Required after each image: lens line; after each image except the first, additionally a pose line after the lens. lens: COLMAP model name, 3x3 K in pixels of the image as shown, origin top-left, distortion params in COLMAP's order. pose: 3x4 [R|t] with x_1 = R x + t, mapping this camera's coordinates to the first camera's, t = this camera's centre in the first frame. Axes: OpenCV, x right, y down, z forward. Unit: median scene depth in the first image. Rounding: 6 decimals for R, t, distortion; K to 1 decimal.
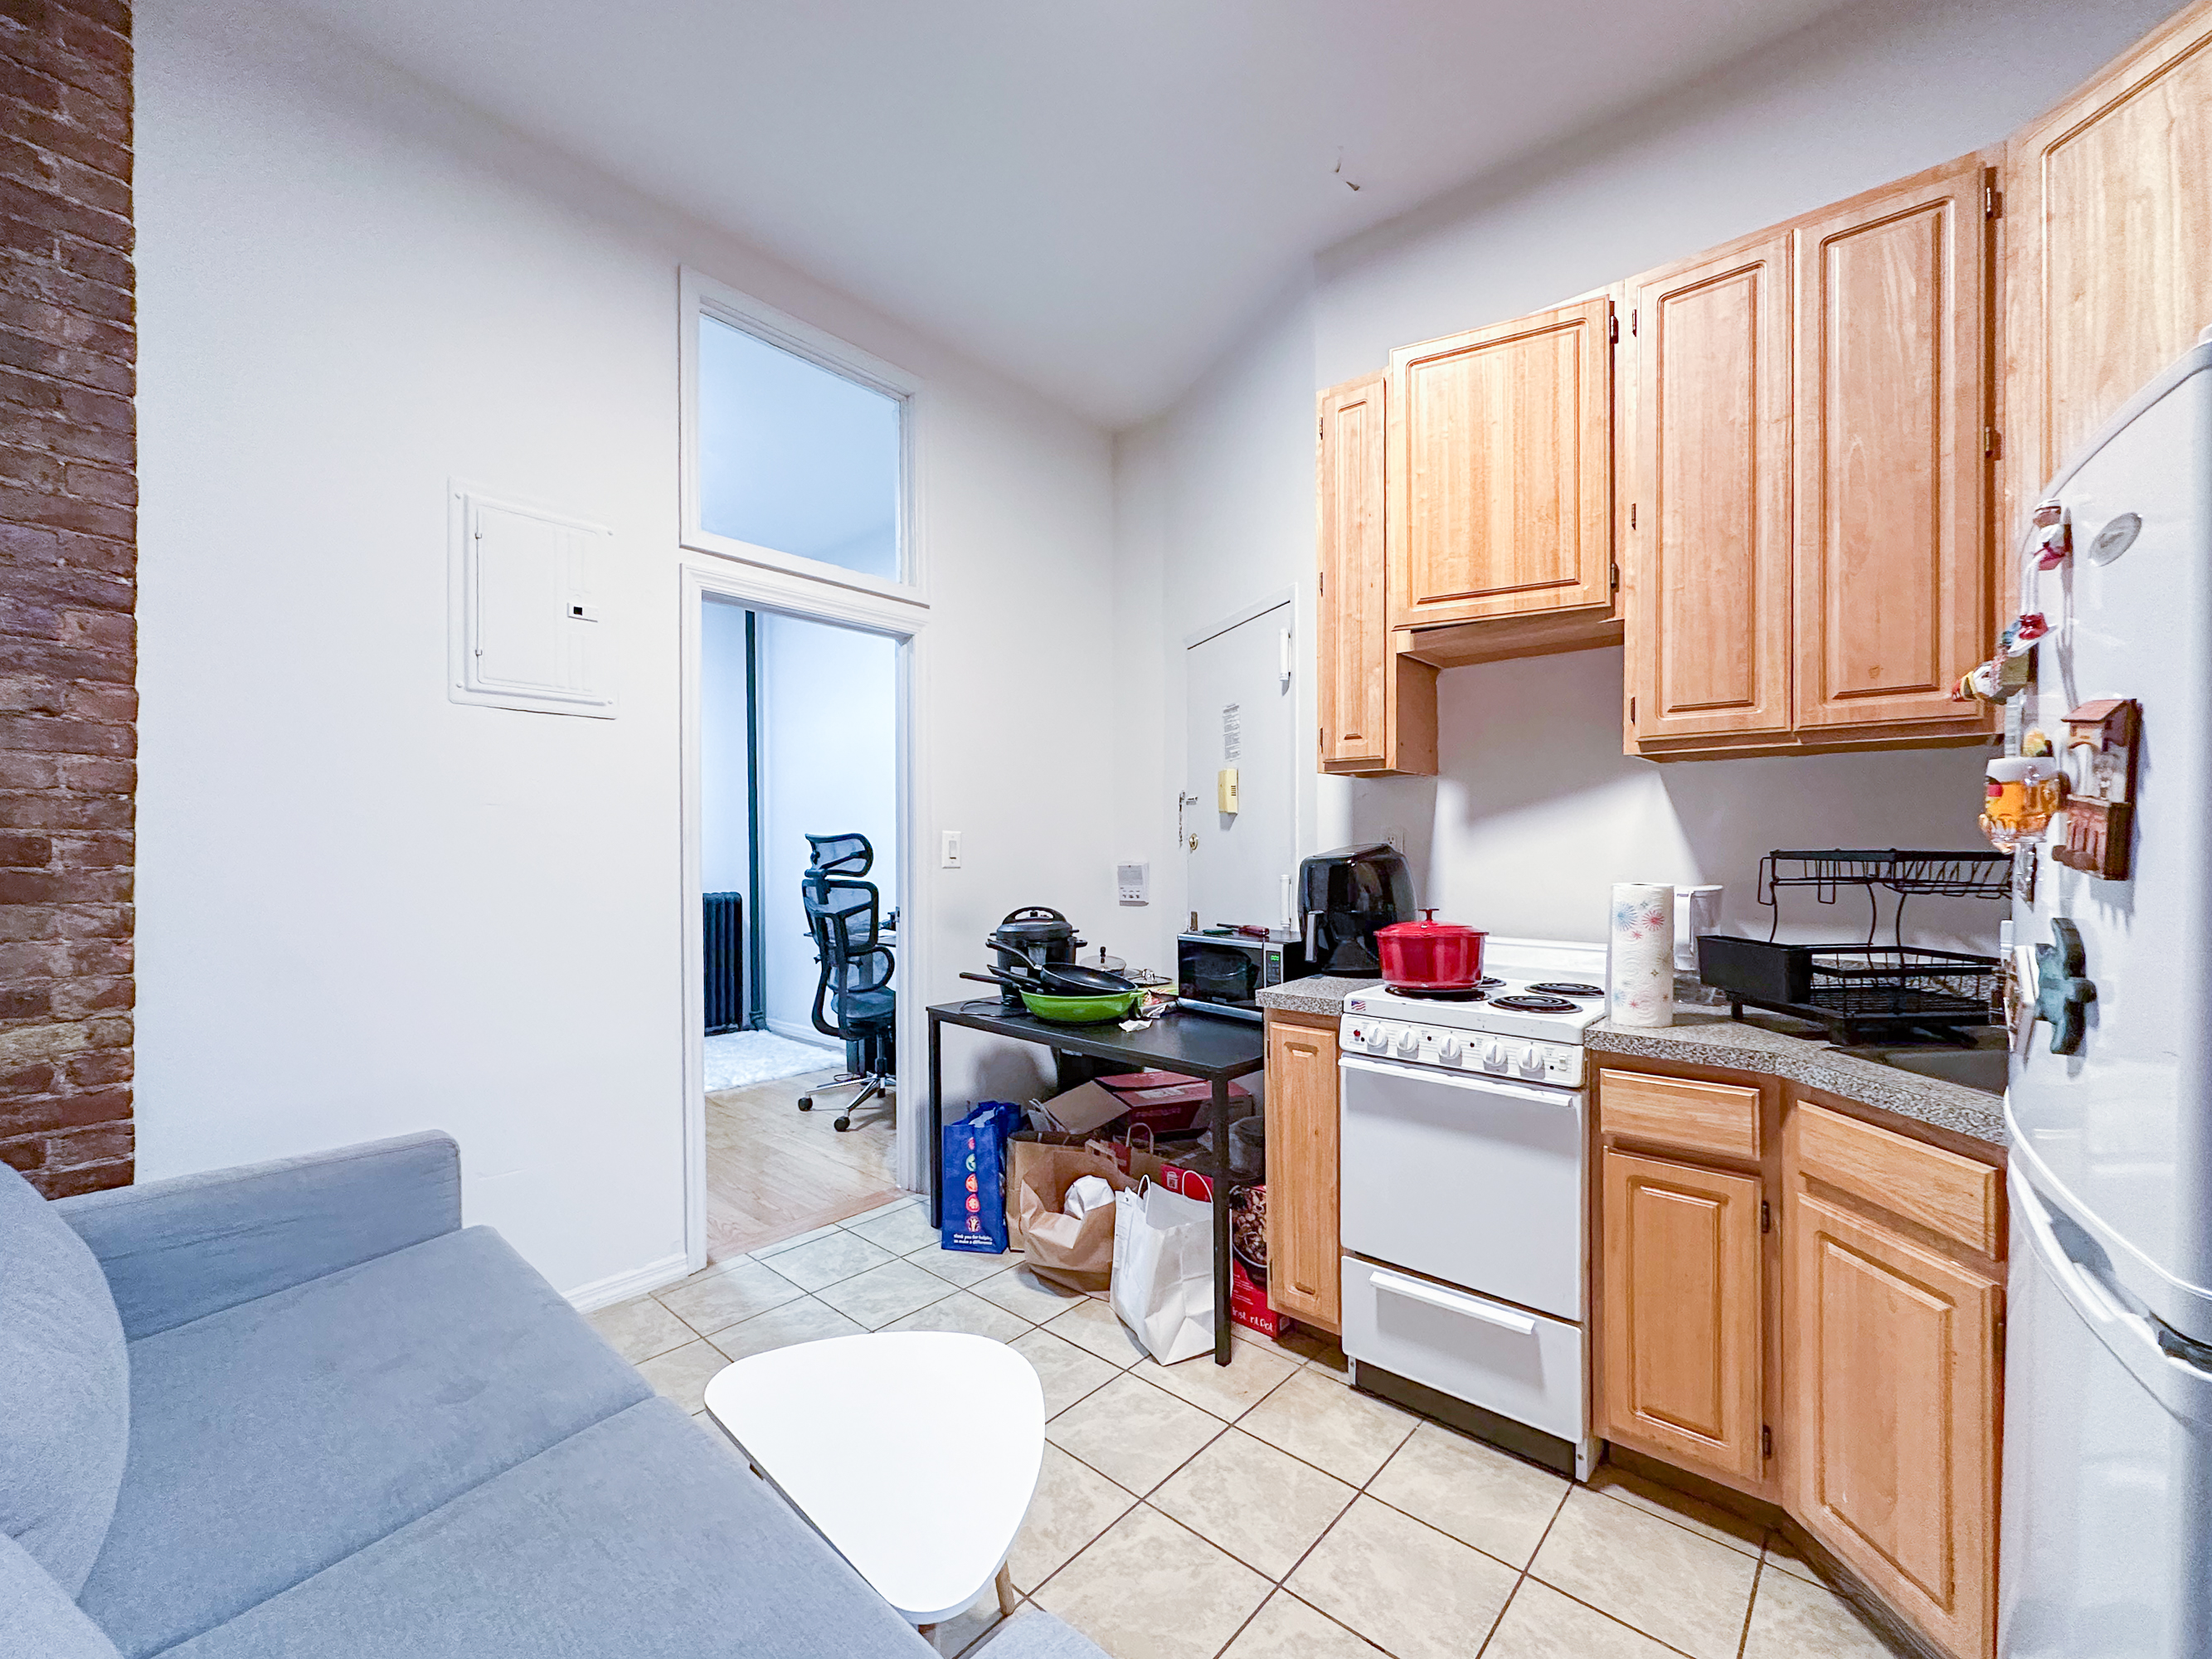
lens RADIAL K [[903.8, 0, 1116.9], [0, 903.8, 845.7], [0, 0, 1]] dist [-0.000692, 0.000054]
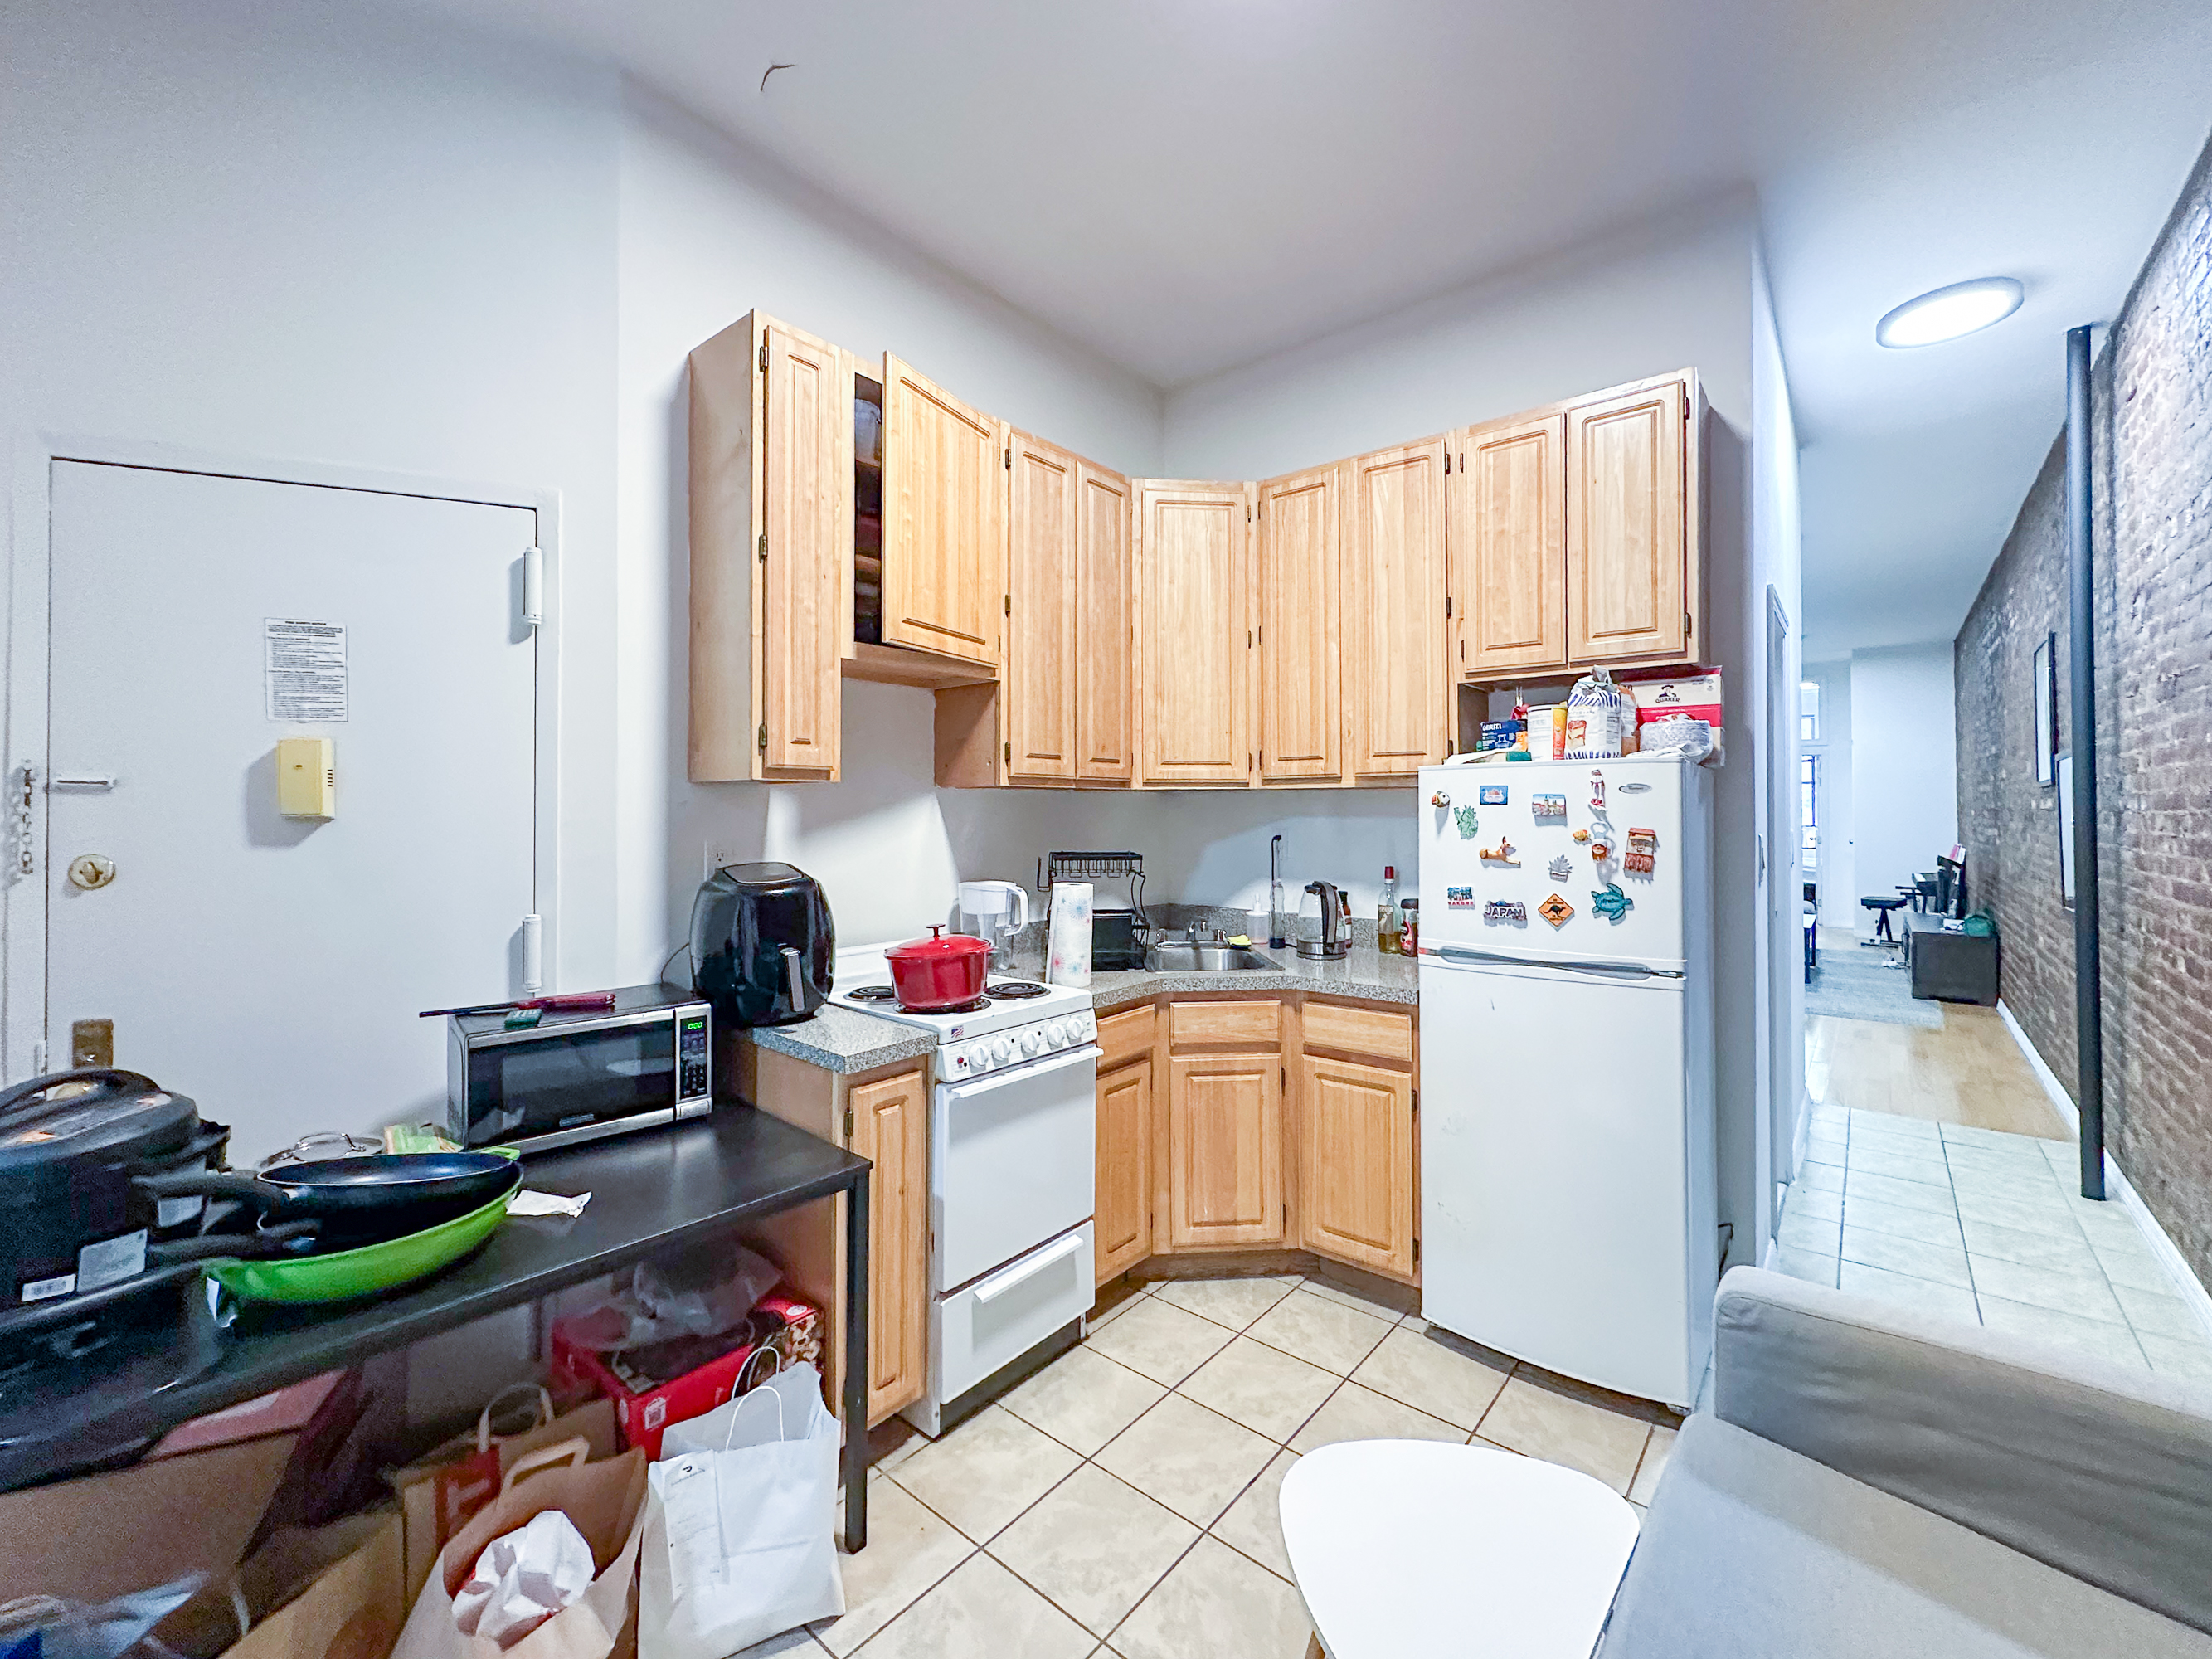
lens RADIAL K [[912.6, 0, 1109.2], [0, 912.6, 801.8], [0, 0, 1]] dist [-0.001905, -0.000188]
pose [[-0.020886, 0.012706, 0.999701, -0.774870], [0.004705, 0.999909, -0.012610, -0.062897], [-0.999771, 0.004440, -0.020944, 0.910166]]
